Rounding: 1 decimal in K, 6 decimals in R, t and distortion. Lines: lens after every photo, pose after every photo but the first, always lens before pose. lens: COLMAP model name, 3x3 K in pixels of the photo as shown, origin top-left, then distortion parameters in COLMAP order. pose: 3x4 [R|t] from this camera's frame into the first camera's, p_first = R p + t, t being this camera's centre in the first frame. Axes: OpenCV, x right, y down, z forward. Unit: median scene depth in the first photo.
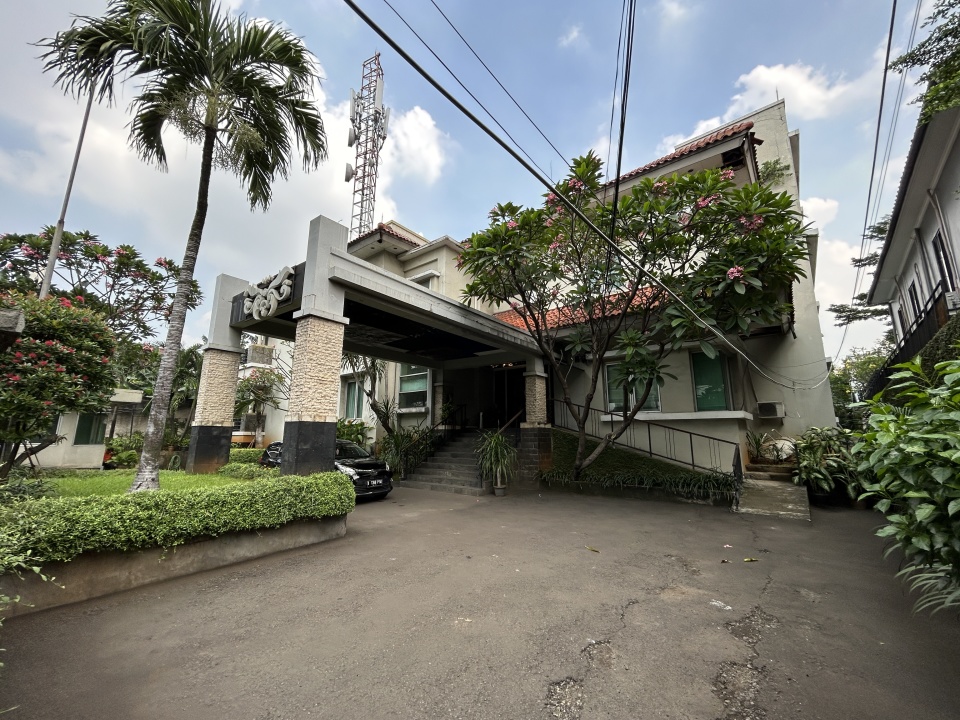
lens RADIAL K [[391.6, 0, 479.1], [0, 391.6, 357.2], [0, 0, 1]] dist [0.001427, 0.000159]
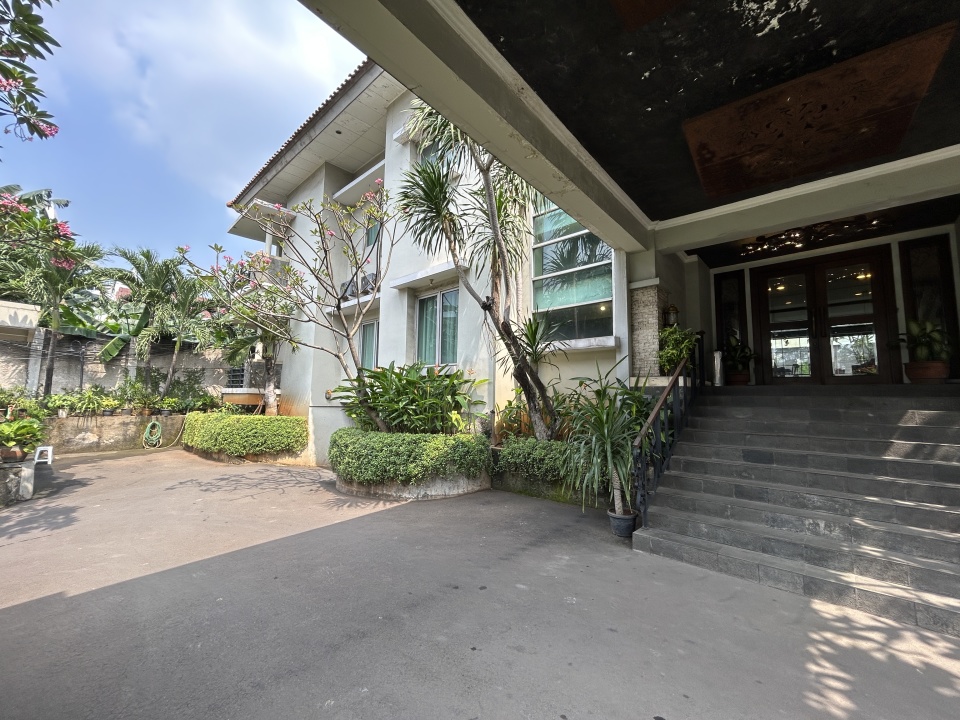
lens RADIAL K [[391.6, 0, 479.1], [0, 391.6, 357.2], [0, 0, 1]] dist [0.001427, 0.000159]
pose [[0.997945, 0.007705, -0.063614, -0.255328], [-0.001614, 0.995451, 0.095257, 0.107752], [0.064059, -0.094958, 0.993418, 0.543457]]
